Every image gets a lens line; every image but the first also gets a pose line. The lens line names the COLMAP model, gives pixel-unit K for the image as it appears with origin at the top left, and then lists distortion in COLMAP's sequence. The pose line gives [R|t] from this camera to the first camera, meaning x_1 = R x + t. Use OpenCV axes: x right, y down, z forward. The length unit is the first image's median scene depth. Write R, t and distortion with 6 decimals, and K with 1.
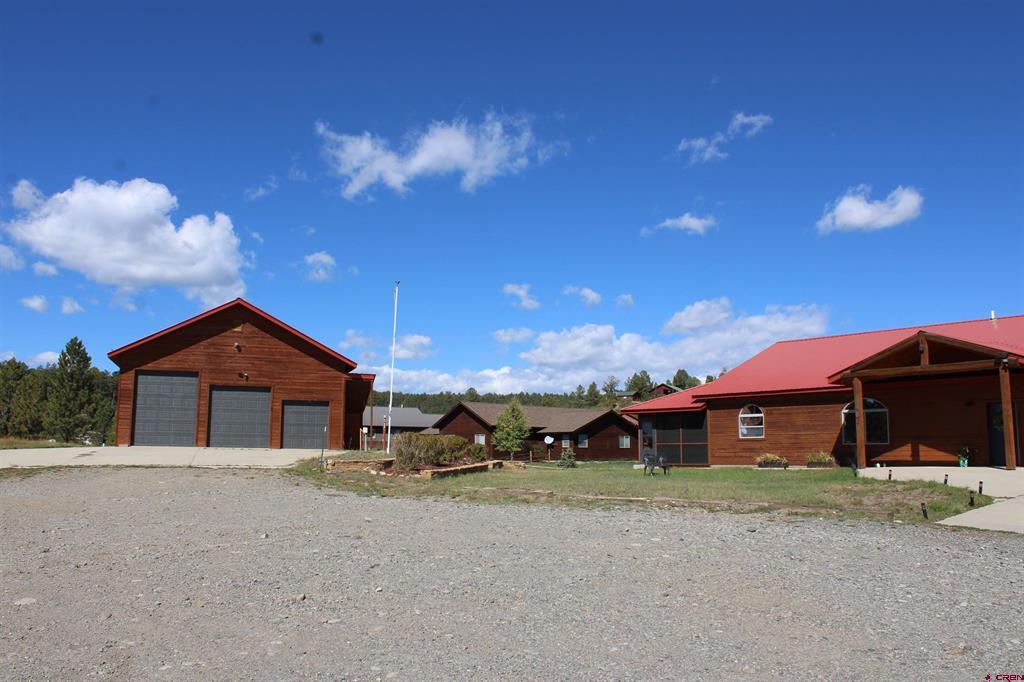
lens RADIAL K [[867.5, 0, 510.8], [0, 867.5, 334.5], [0, 0, 1]] dist [-0.149837, 0.134087]
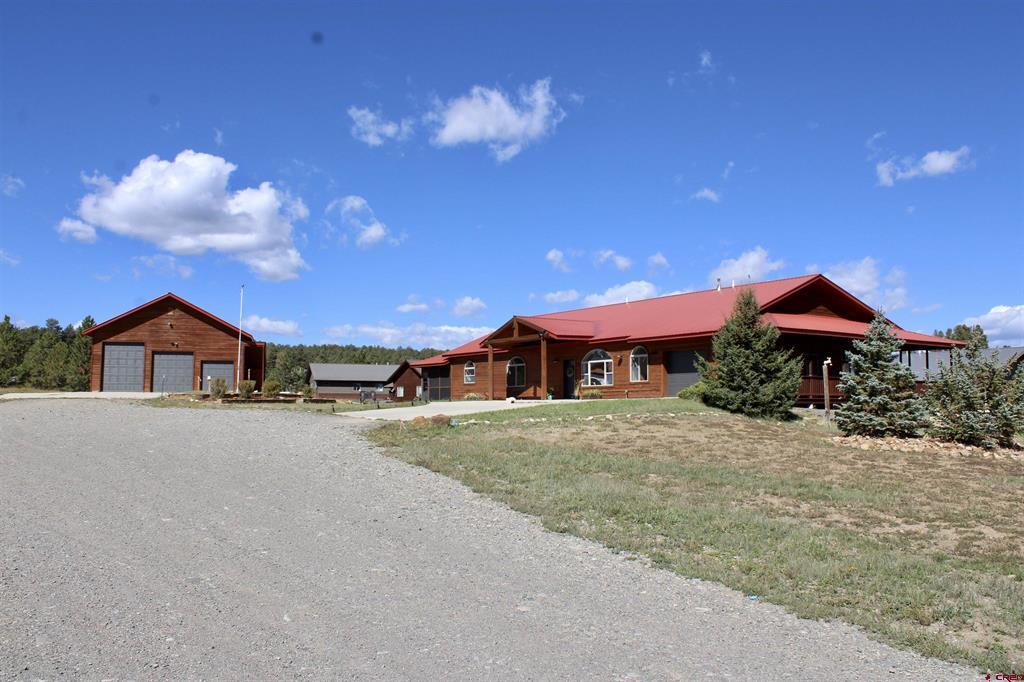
lens RADIAL K [[867.5, 0, 514.2], [0, 867.5, 335.8], [0, 0, 1]] dist [-0.149837, 0.134087]
pose [[0.996513, -0.012272, -0.082535, 0.521131], [0.016531, 0.998556, 0.051117, -0.042896], [0.081789, -0.052303, 0.995276, -0.556504]]
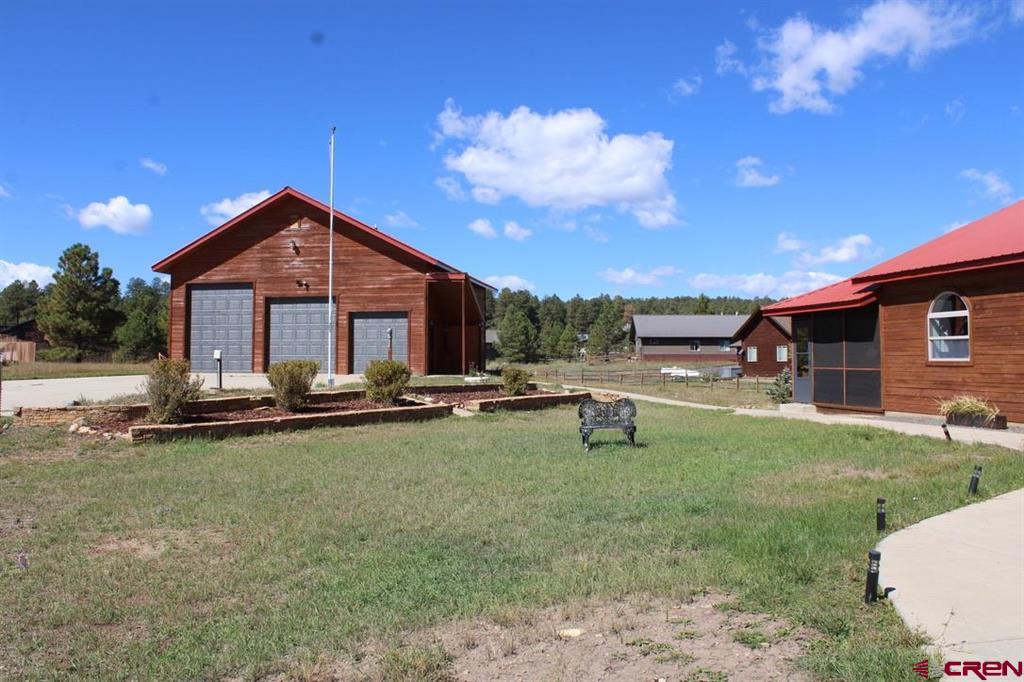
lens RADIAL K [[867.5, 0, 504.7], [0, 867.5, 340.8], [0, 0, 1]] dist [-0.149837, 0.134087]
pose [[0.876488, -0.016365, -0.481145, 0.309365], [0.069727, 0.993199, 0.093238, 0.050784], [0.476348, -0.115271, 0.871668, 0.496880]]
